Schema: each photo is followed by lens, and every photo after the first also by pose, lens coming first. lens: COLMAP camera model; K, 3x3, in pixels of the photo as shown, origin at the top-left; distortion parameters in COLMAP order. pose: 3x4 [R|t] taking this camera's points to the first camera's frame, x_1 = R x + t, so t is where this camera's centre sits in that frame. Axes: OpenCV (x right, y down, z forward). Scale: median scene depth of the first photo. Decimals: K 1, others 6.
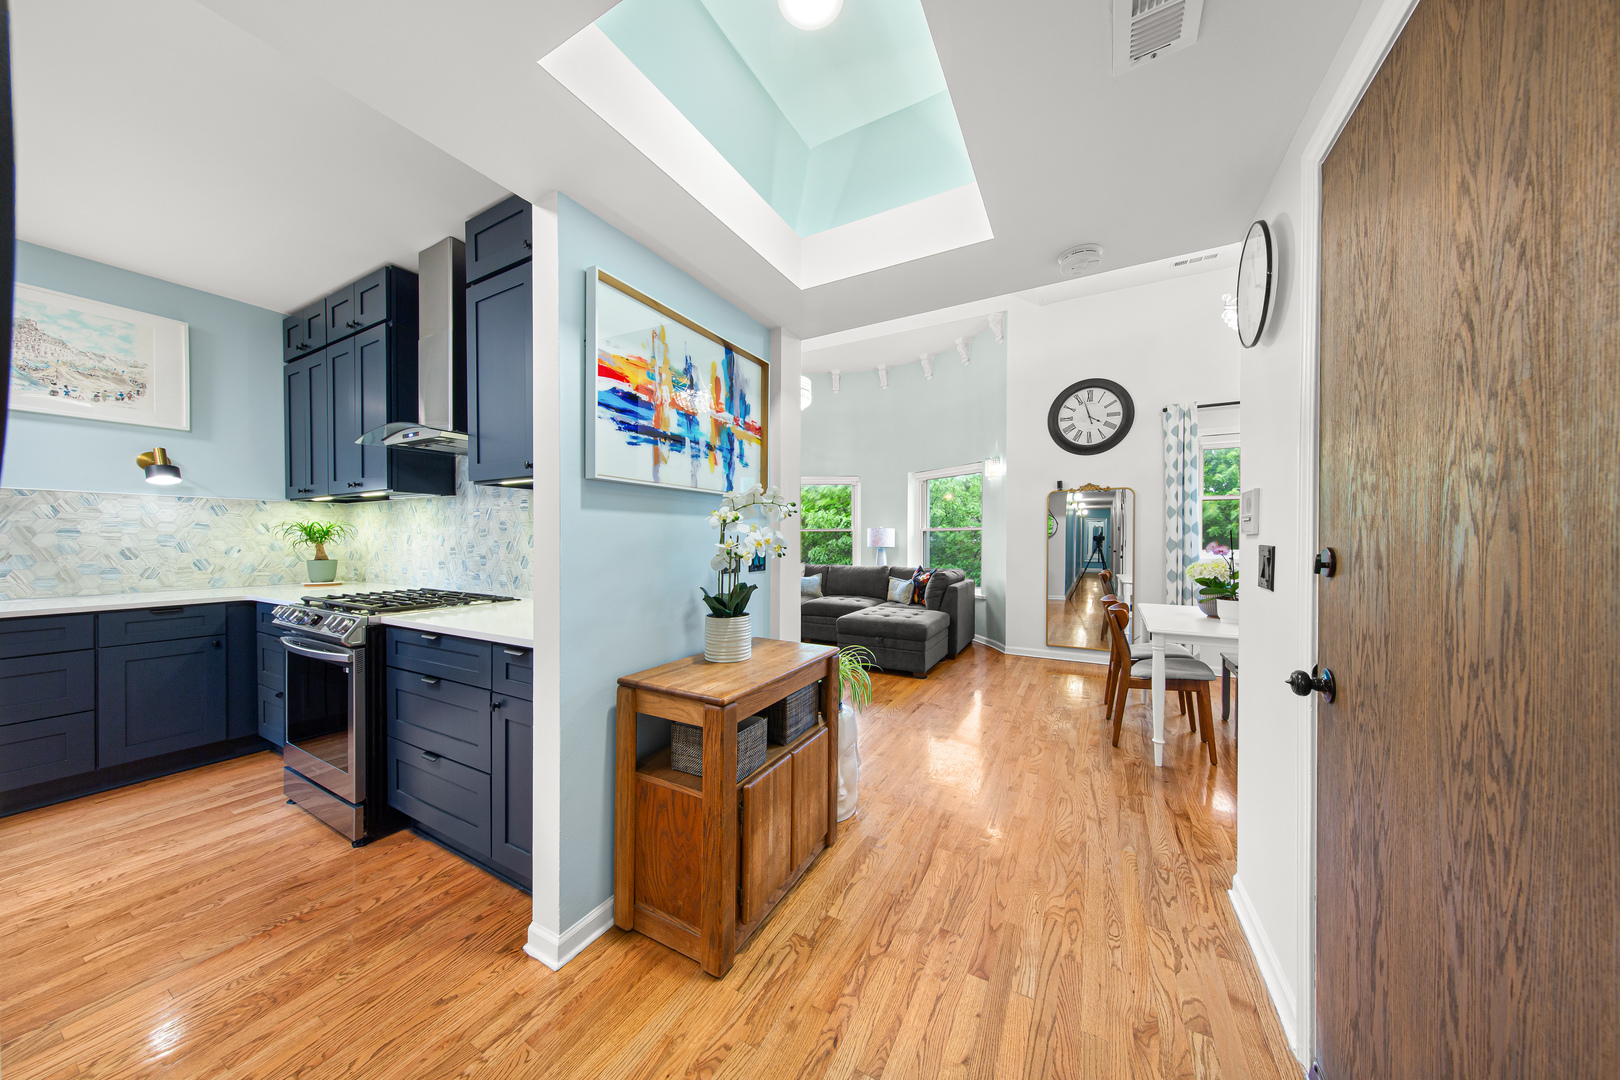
lens RADIAL K [[506.0, 0, 816.7], [0, 506.0, 543.1], [0, 0, 1]] dist [0.000490, 0.000017]
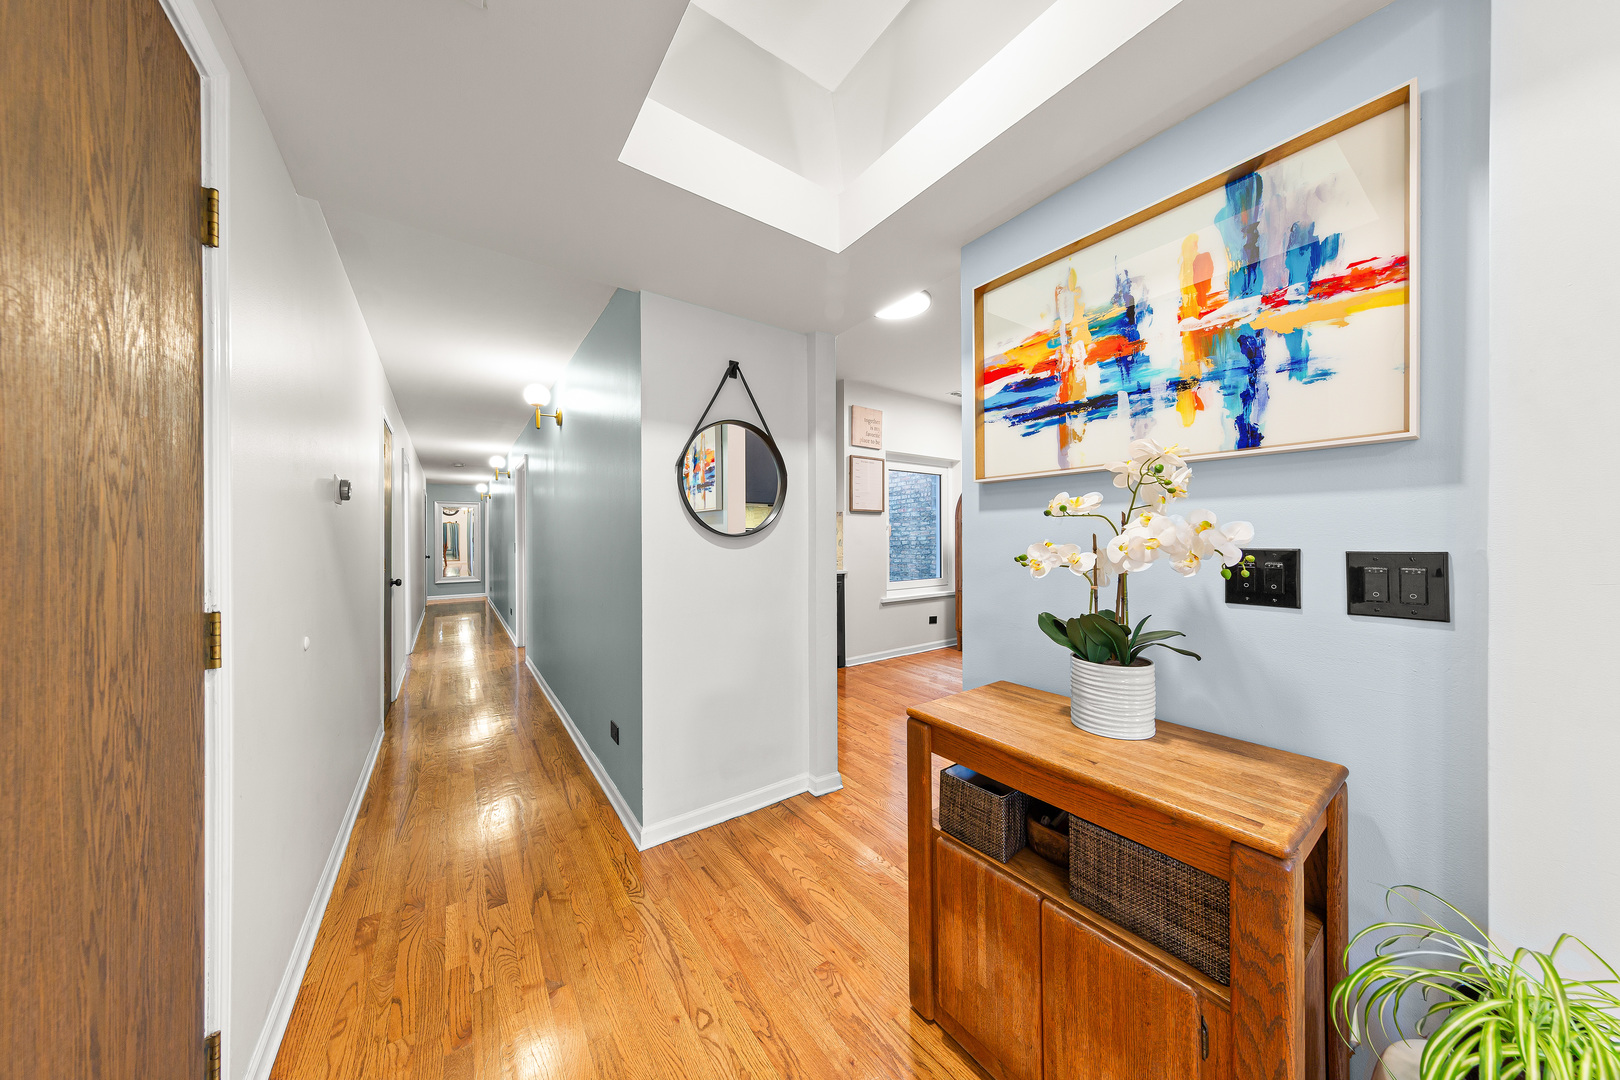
lens RADIAL K [[501.7, 0, 809.7], [0, 501.7, 536.9], [0, 0, 1]] dist [0.000031, -0.000010]
pose [[-0.436696, -0.000591, -0.899609, 0.586940], [-0.003073, 0.999995, 0.000835, -0.010381], [0.899604, 0.003129, -0.436696, 0.987590]]
